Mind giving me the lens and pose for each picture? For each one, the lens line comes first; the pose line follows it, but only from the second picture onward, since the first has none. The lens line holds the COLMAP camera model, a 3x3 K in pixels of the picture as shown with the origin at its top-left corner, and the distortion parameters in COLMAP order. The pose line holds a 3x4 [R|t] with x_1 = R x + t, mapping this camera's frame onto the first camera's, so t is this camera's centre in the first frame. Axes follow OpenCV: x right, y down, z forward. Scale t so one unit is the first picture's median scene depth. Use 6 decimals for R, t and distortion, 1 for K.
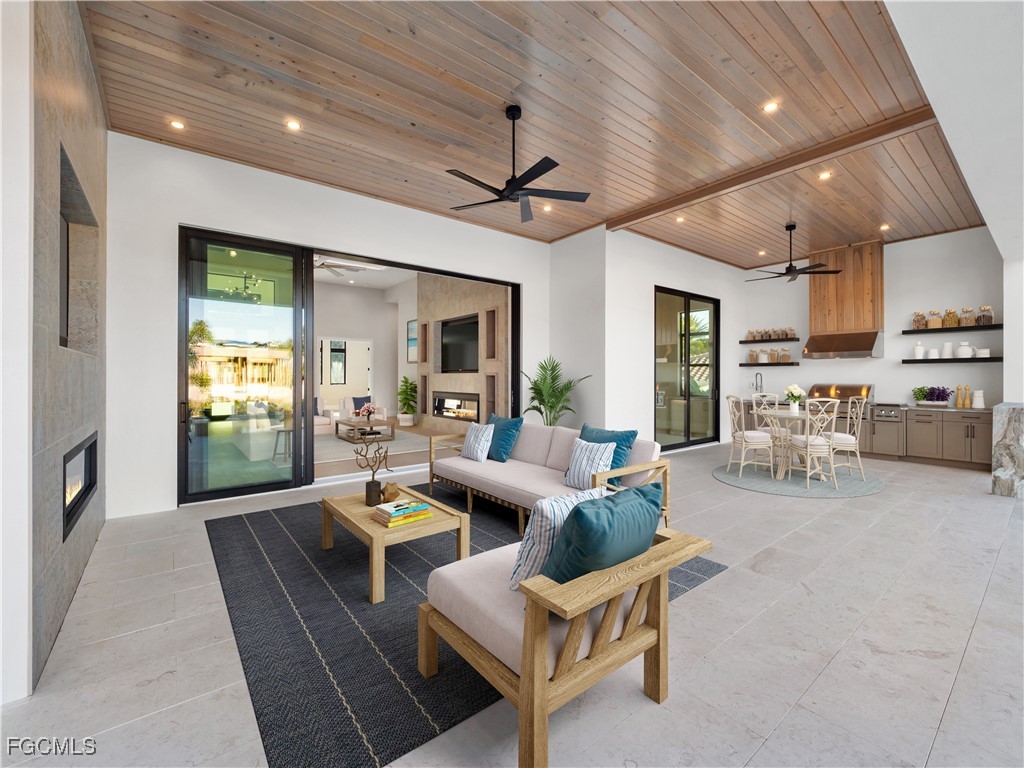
lens RADIAL K [[430.6, 0, 507.1], [0, 430.6, 377.7], [0, 0, 1]] dist [-0.000739, -0.000213]
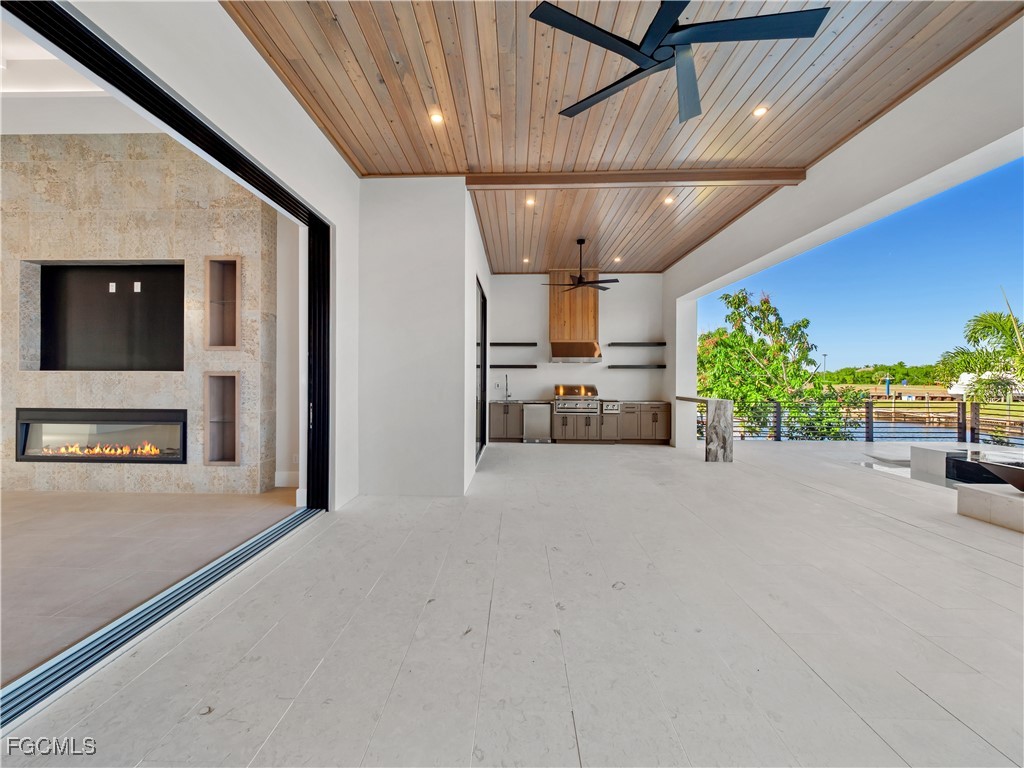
lens RADIAL K [[430.6, 0, 507.1], [0, 430.6, 377.7], [0, 0, 1]] dist [-0.000739, -0.000213]
pose [[0.636127, 0.001396, 0.771583, -0.247667], [-0.001979, 0.999998, -0.000177, -0.003472], [-0.771582, -0.001415, 0.636128, 0.373281]]
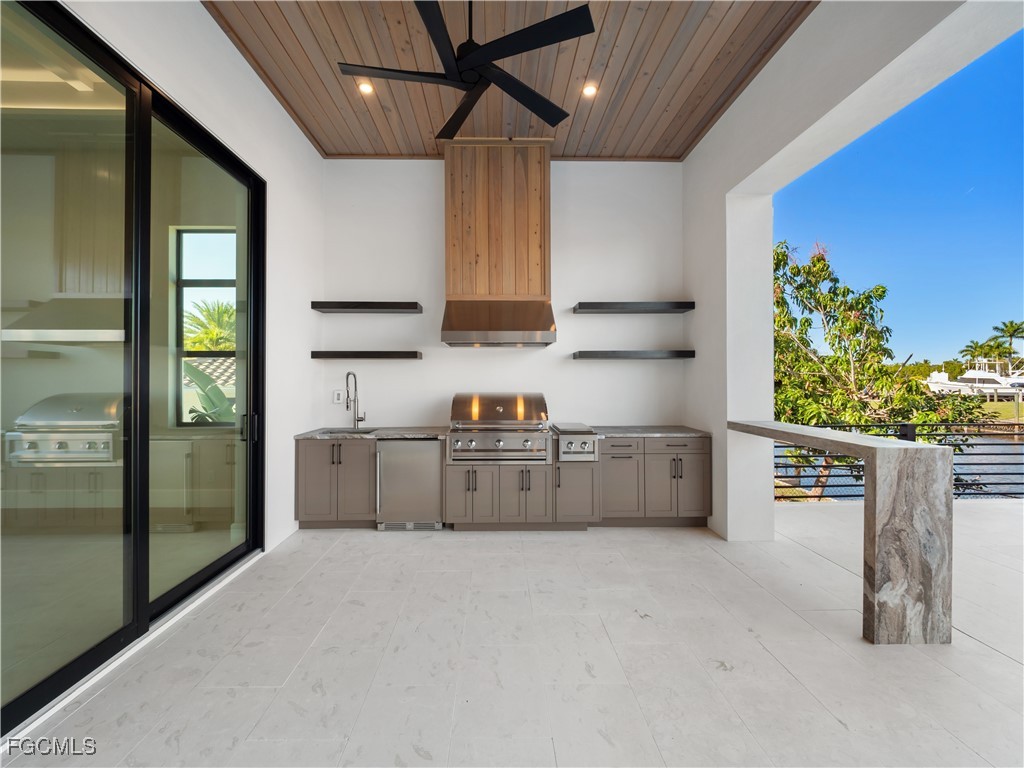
lens RADIAL K [[439.3, 0, 511.5], [0, 439.3, 375.8], [0, 0, 1]] dist [-0.000671, -0.000037]
pose [[0.585750, 0.003352, 0.810485, 0.330185], [0.003325, 0.999973, -0.006539, -0.003971], [-0.810485, 0.006525, 0.585723, 0.641333]]
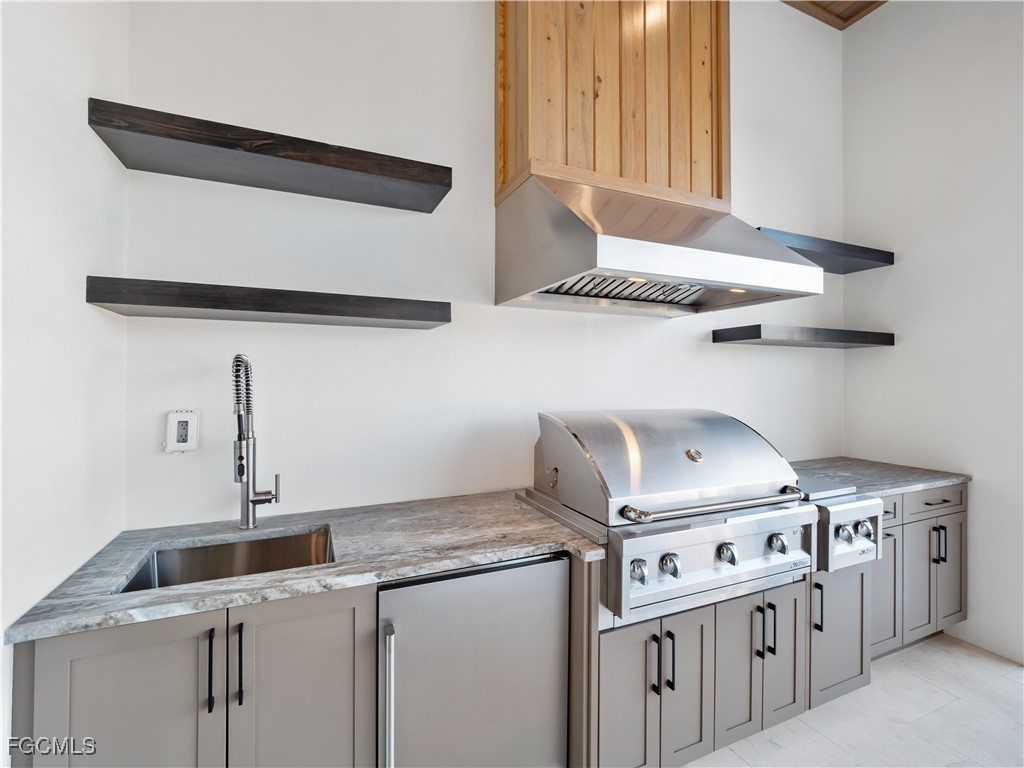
lens RADIAL K [[464.5, 0, 509.9], [0, 464.5, 379.3], [0, 0, 1]] dist [-0.001350, -0.000084]
pose [[0.246068, -0.002838, 0.969248, 0.501686], [-0.002443, 0.999991, 0.003549, -0.004684], [-0.969250, -0.003241, 0.246059, 0.970610]]
